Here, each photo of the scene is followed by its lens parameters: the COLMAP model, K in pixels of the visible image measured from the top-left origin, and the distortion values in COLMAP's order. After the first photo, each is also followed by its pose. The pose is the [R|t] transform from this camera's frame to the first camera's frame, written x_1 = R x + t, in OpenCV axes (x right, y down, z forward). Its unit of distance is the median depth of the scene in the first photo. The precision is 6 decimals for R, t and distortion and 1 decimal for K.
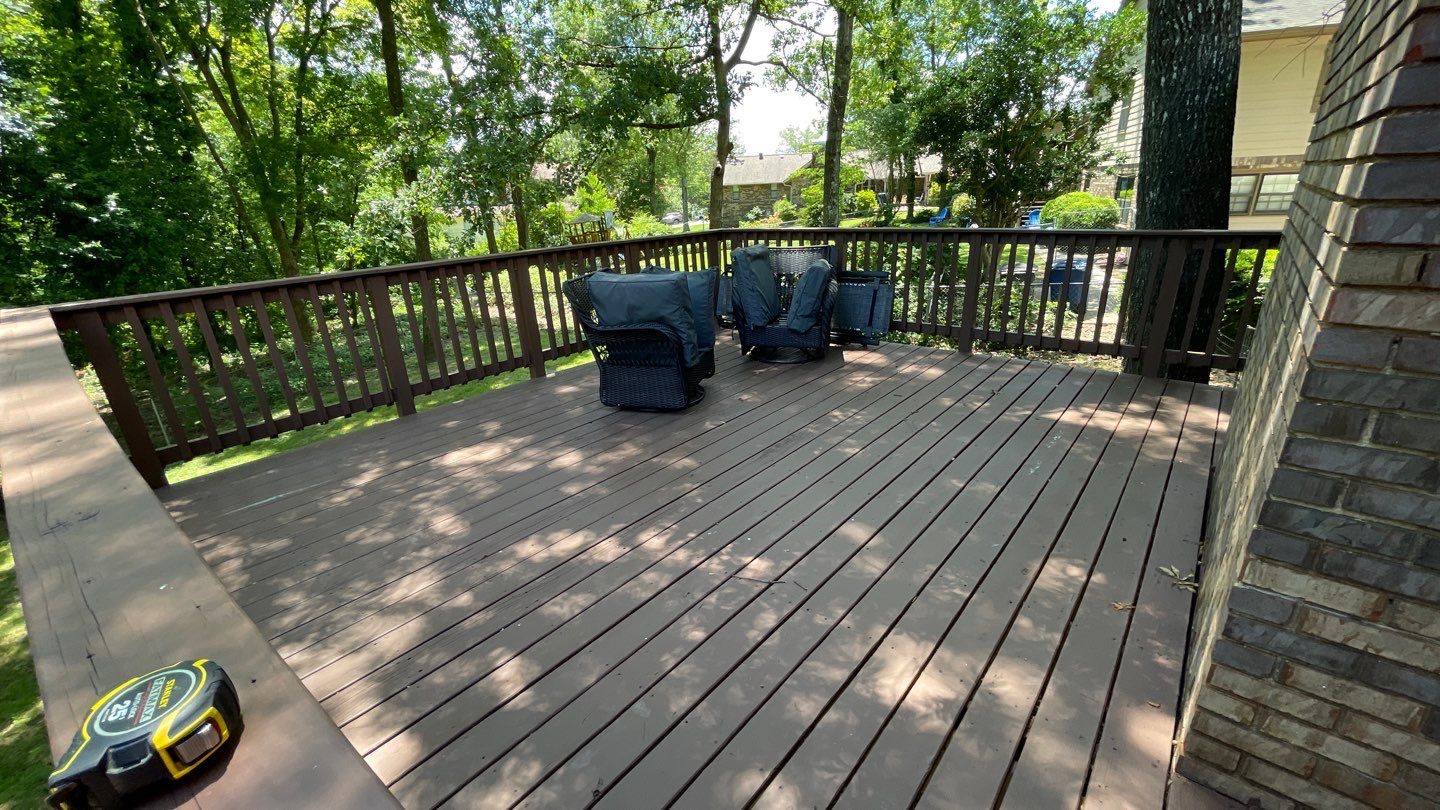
lens RADIAL K [[592.8, 0, 729.7], [0, 592.8, 407.4], [0, 0, 1]] dist [-0.002978, -0.000073]
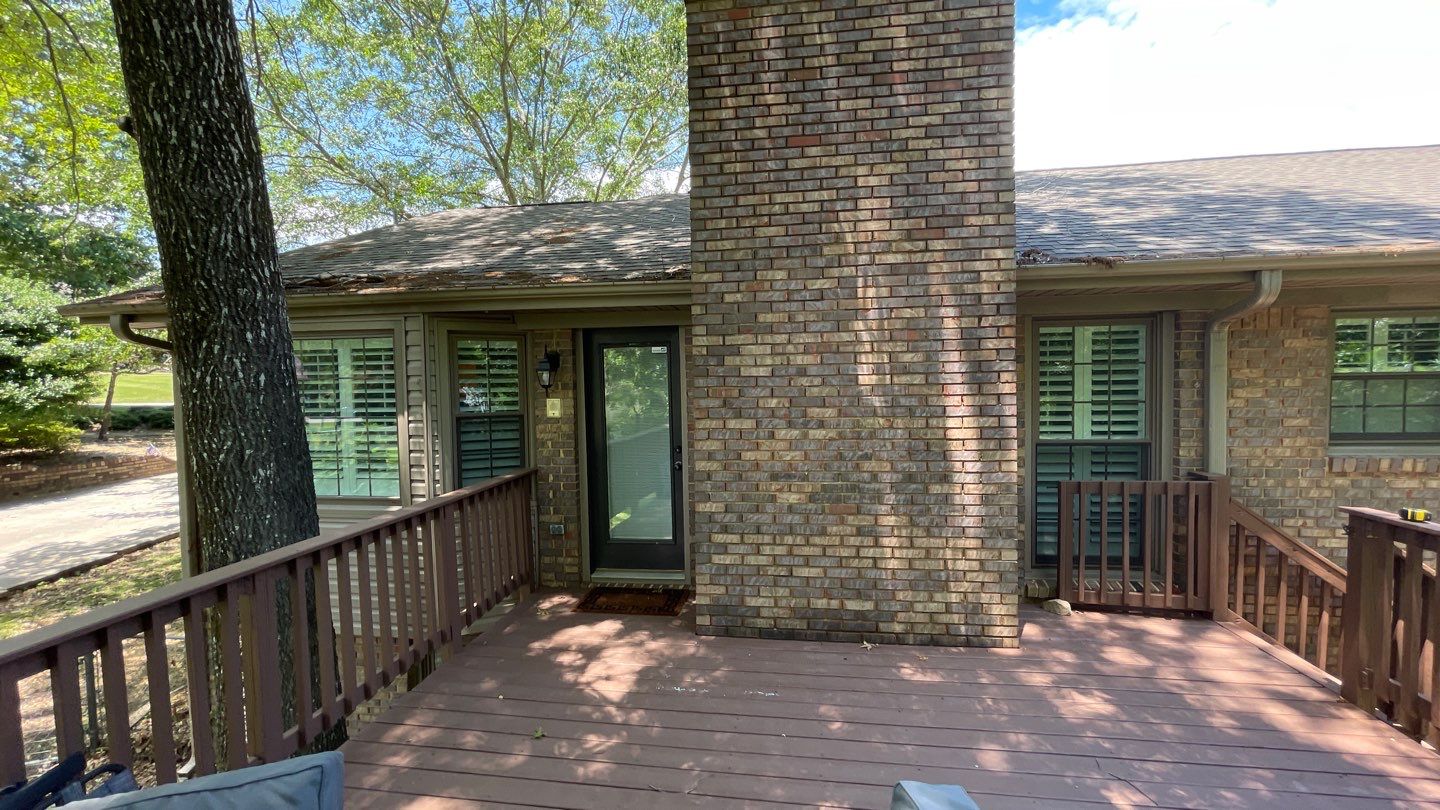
lens RADIAL K [[592.8, 0, 724.4], [0, 592.8, 405.8], [0, 0, 1]] dist [-0.002978, -0.000073]
pose [[-0.517388, 0.007022, 0.855722, -0.302677], [0.332329, 0.923131, 0.193358, -0.492419], [-0.788585, 0.384423, -0.479950, 1.094152]]
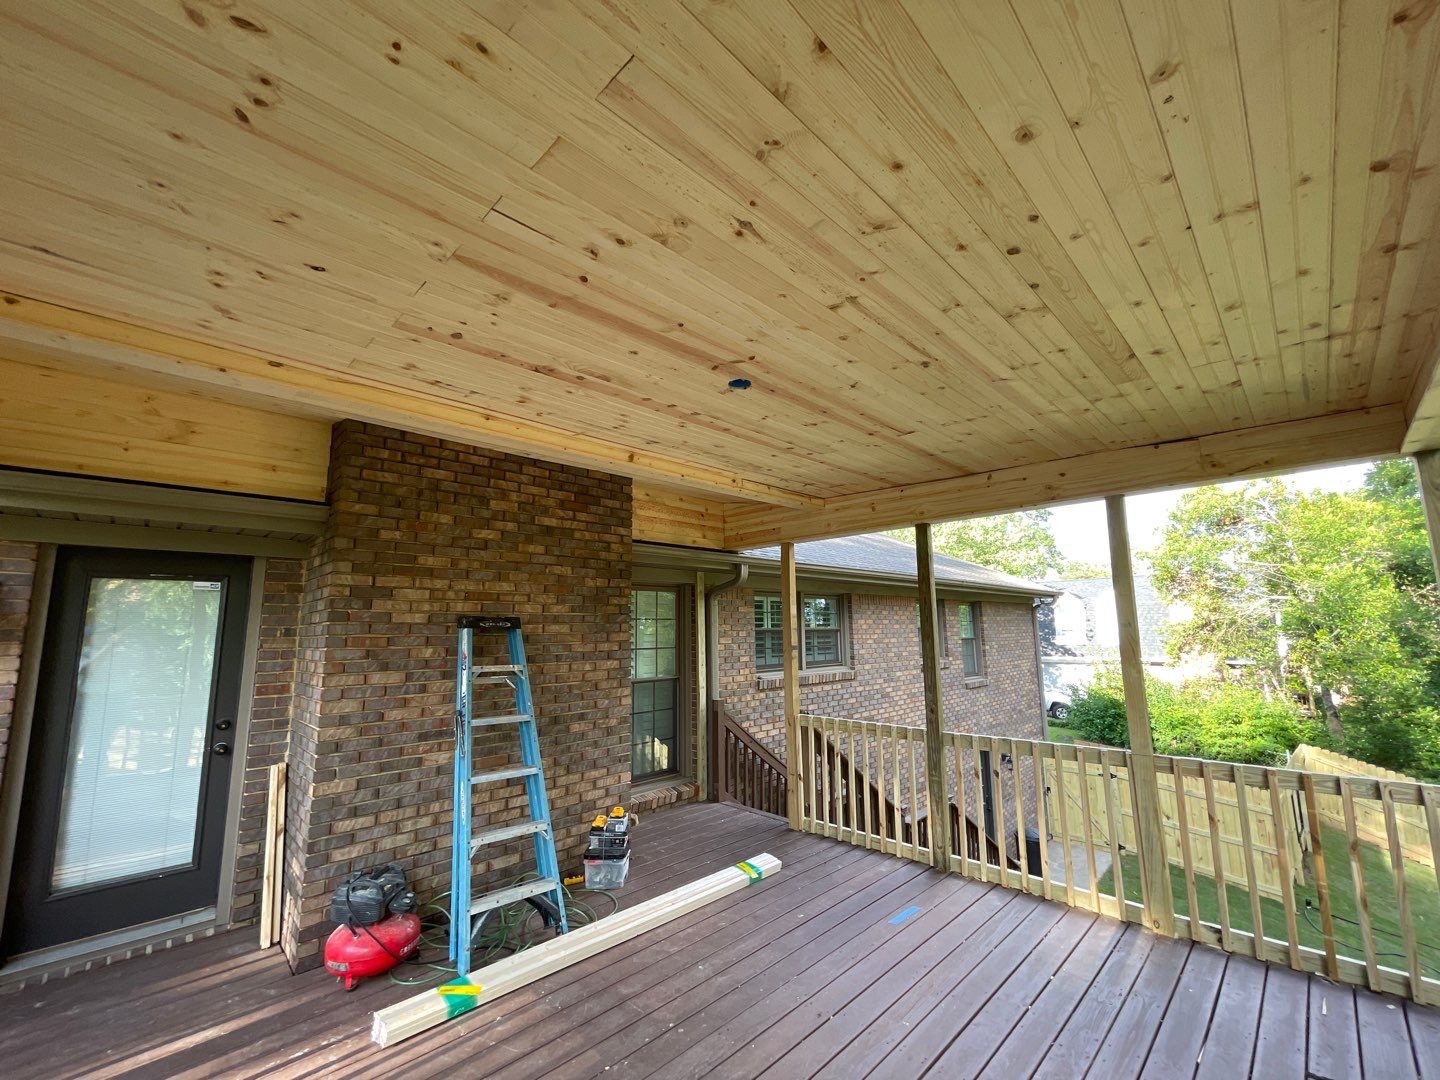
lens RADIAL K [[588.2, 0, 722.4], [0, 588.2, 544.3], [0, 0, 1]] dist [0.001002, 0.000317]
pose [[-0.993962, 0.063686, 0.089355, -0.062764], [0.080687, 0.976086, 0.201855, -0.579595], [-0.074363, 0.207845, -0.975331, 1.345940]]
